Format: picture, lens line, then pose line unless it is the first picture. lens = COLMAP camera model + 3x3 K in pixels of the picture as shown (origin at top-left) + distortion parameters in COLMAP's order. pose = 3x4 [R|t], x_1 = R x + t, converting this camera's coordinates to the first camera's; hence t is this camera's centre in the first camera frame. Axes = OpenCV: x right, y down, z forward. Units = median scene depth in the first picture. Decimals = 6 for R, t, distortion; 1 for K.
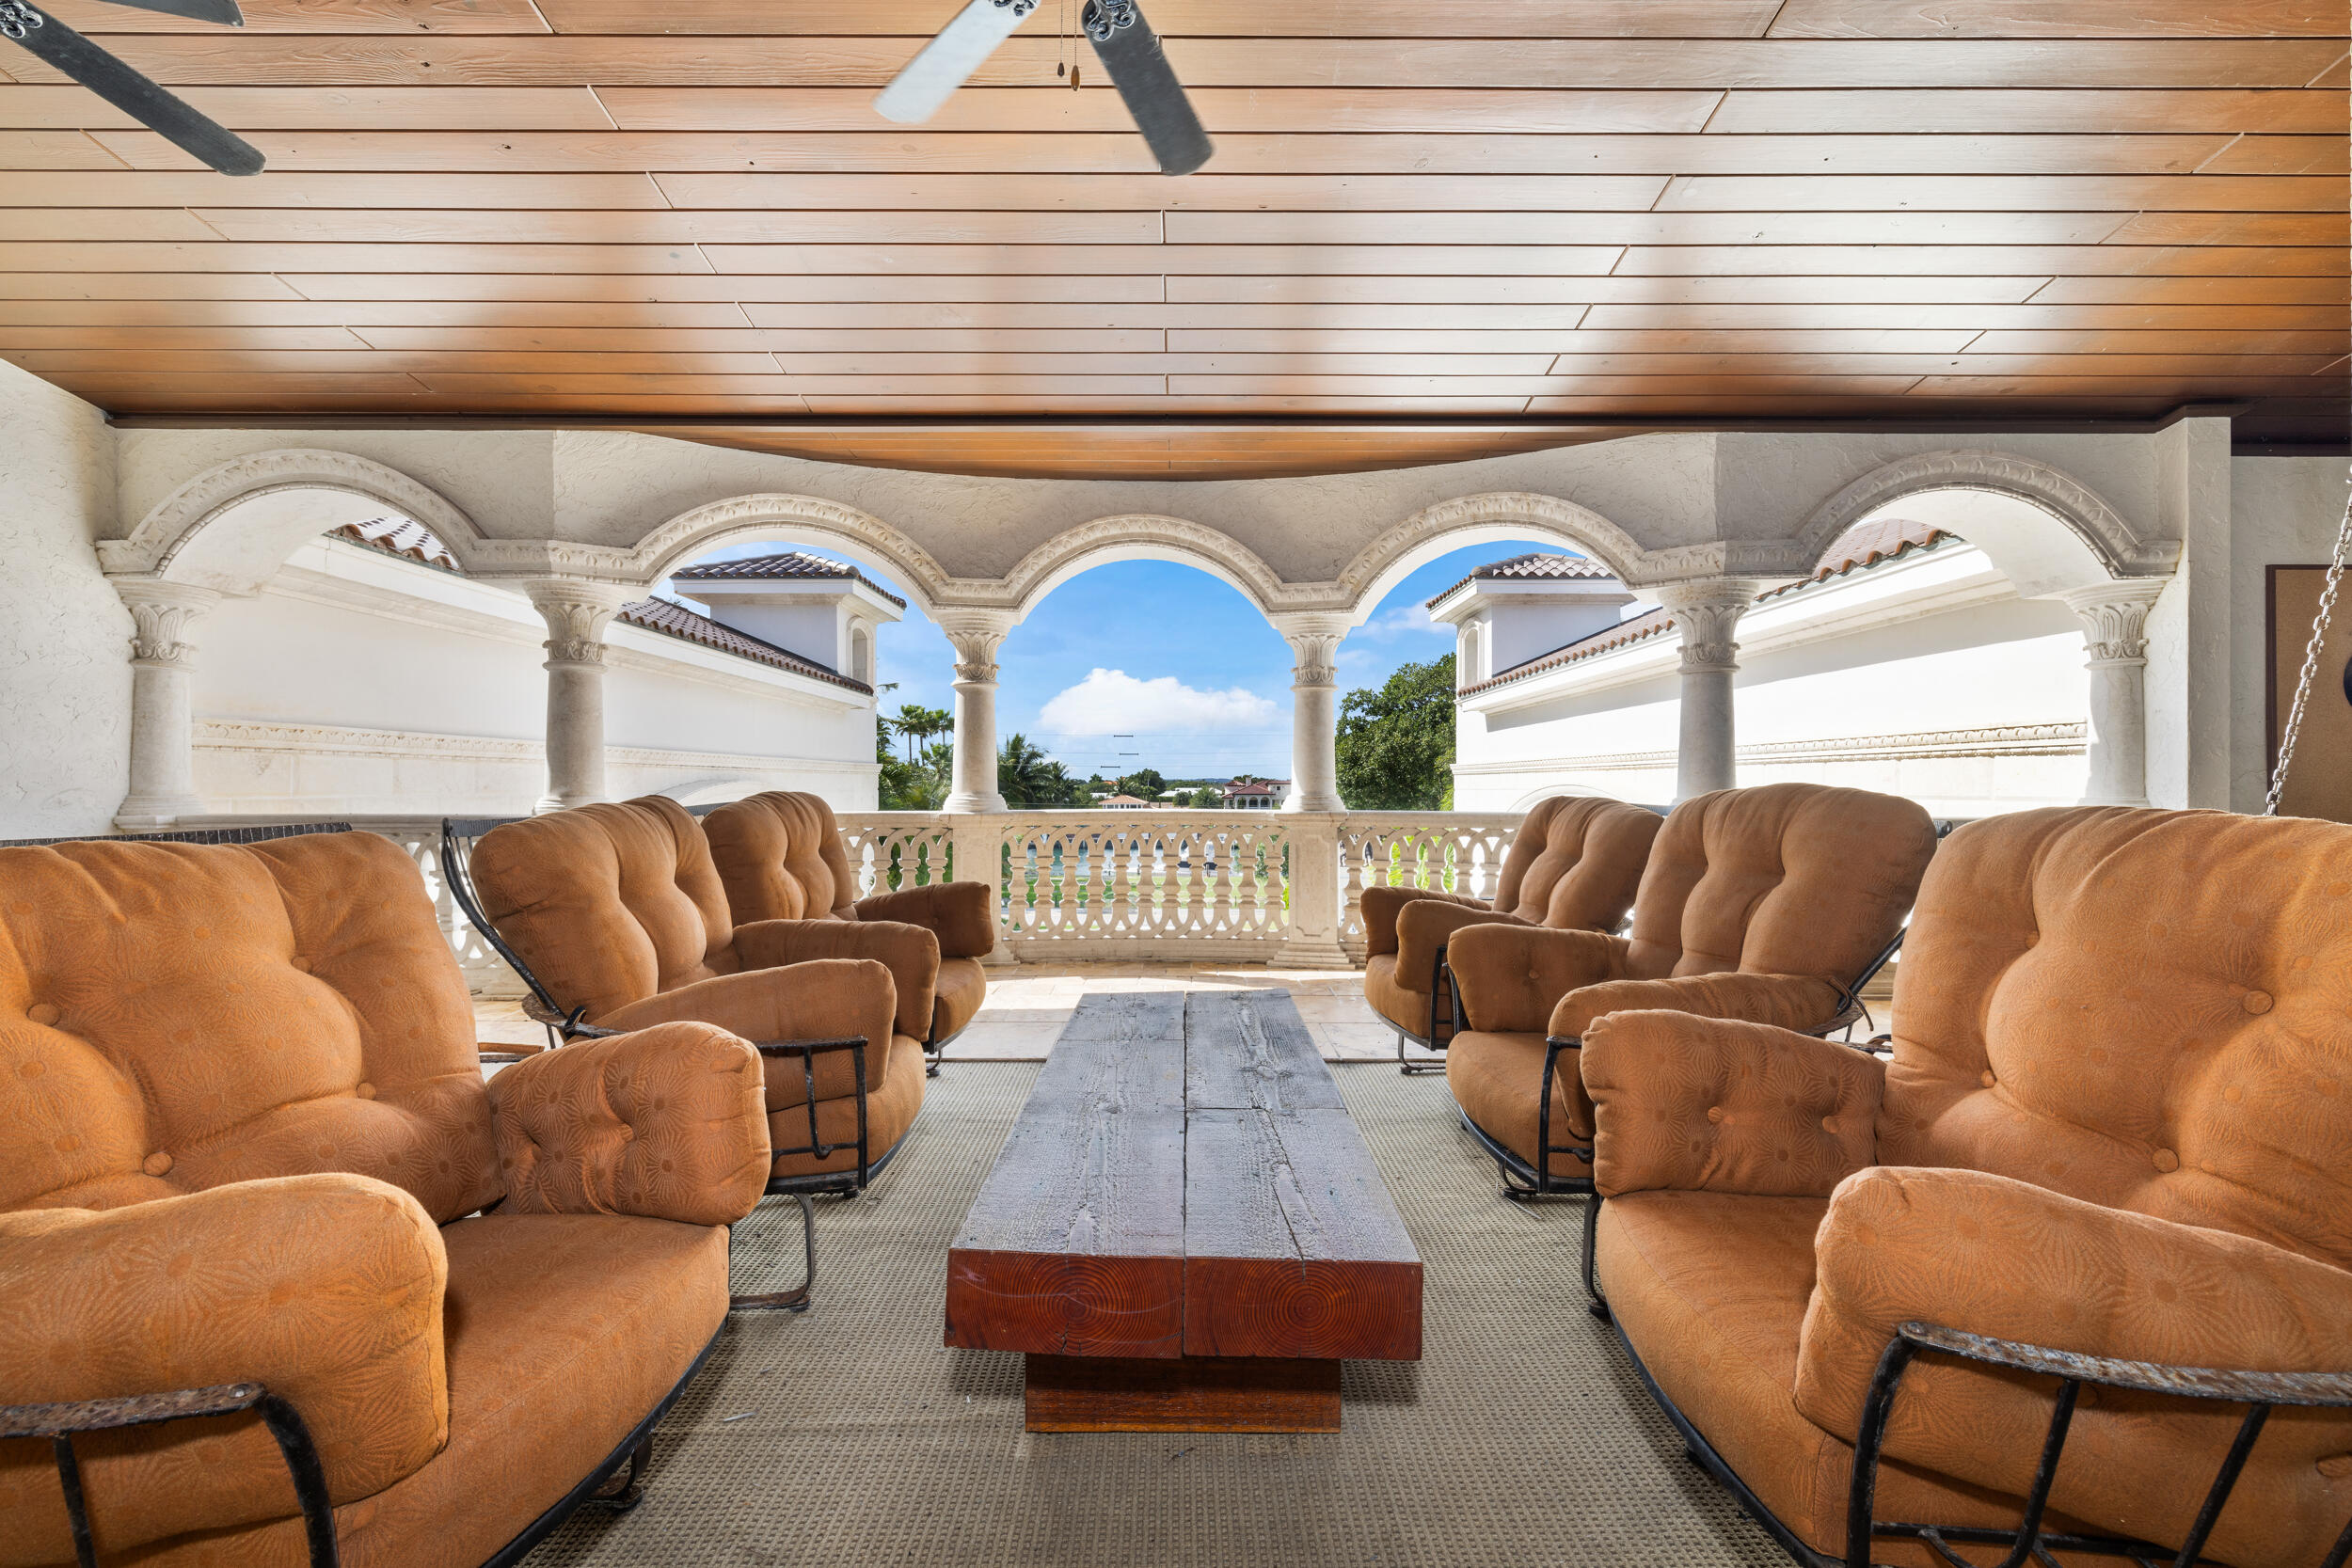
lens RADIAL K [[998.6, 0, 1181.1], [0, 998.6, 786.5], [0, 0, 1]] dist [-0.003894, -0.000191]
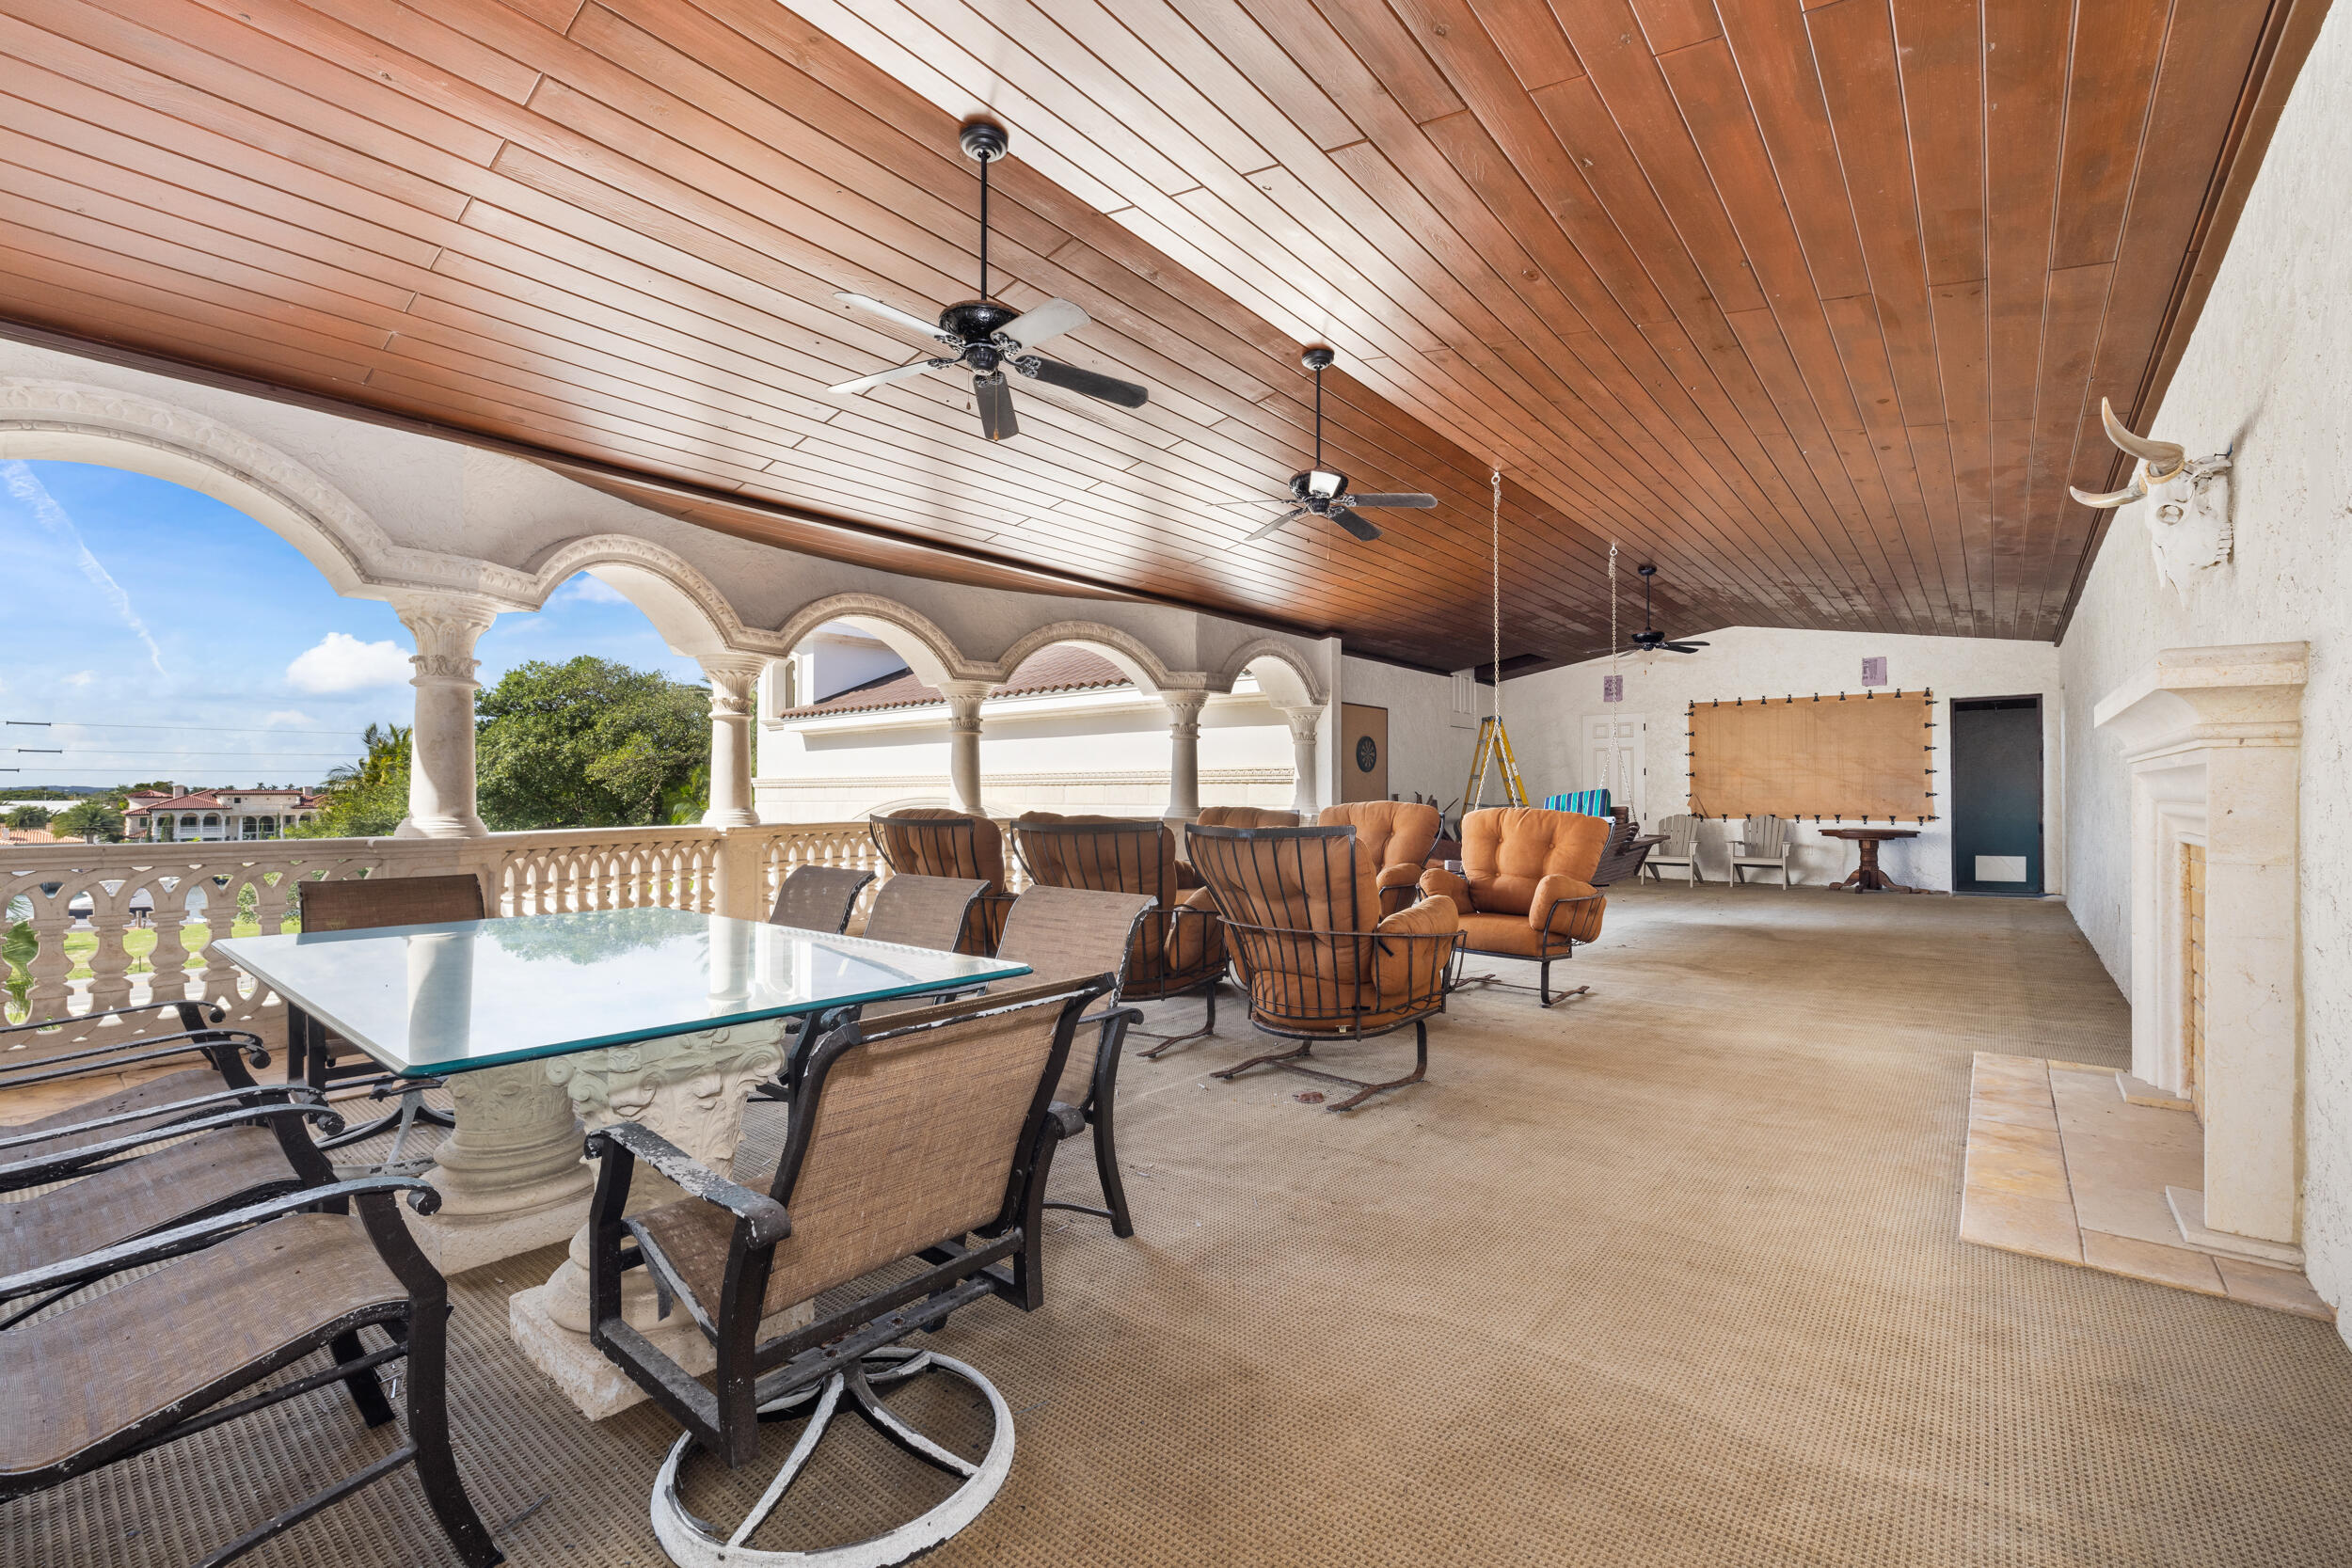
lens RADIAL K [[998.6, 0, 1183.3], [0, 998.6, 792.6], [0, 0, 1]] dist [-0.003894, -0.000191]
pose [[0.633931, 0.001214, 0.773388, -0.852665], [0.002236, 0.999992, -0.003402, -0.007956], [-0.773386, 0.003886, 0.633923, -0.155847]]
